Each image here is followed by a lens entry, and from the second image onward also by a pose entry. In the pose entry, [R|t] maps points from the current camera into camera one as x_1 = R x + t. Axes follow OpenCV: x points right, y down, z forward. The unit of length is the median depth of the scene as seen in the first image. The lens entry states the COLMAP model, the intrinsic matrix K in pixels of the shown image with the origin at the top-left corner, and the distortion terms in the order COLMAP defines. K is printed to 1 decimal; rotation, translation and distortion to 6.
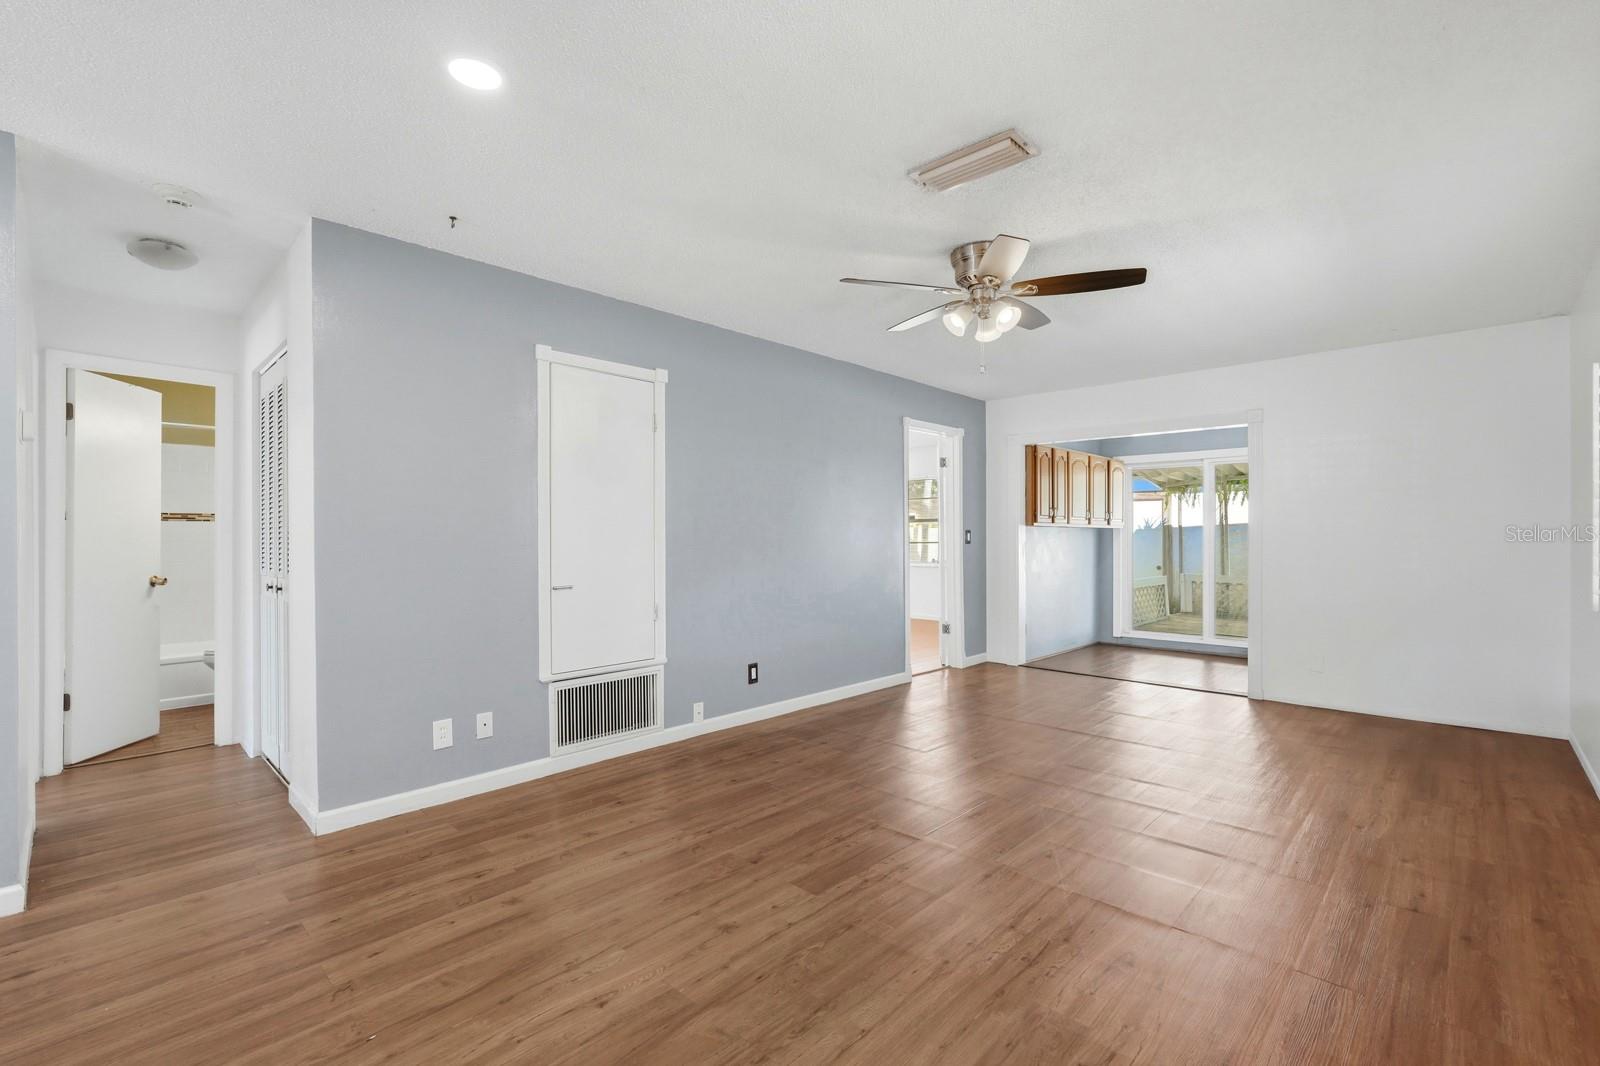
lens RADIAL K [[710.1, 0, 800.0], [0, 710.1, 533.0], [0, 0, 1]] dist [-0.009002, -0.000071]
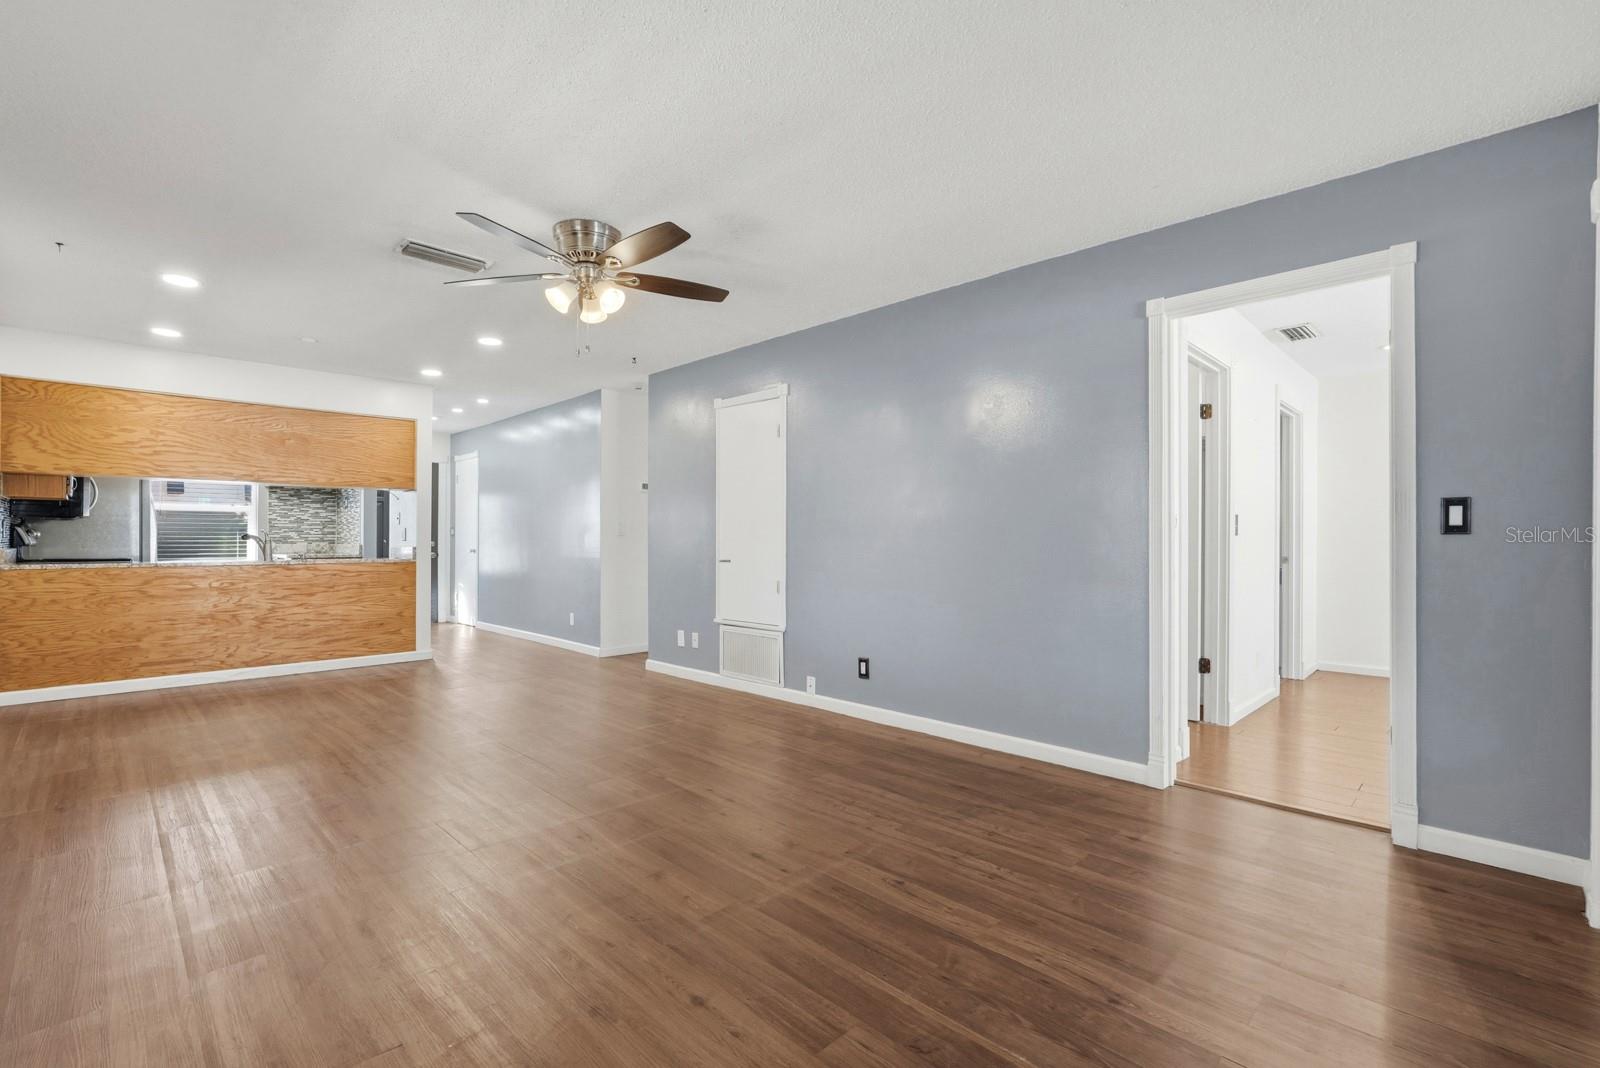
lens RADIAL K [[723.7, 0, 800.0], [0, 723.7, 534.0], [0, 0, 1]] dist [0.017219, 0.000053]
pose [[-0.032385, -0.005706, -0.999459, 1.031428], [0.003474, 0.999977, -0.005822, 0.026912], [0.999469, -0.003661, -0.032364, 1.077635]]
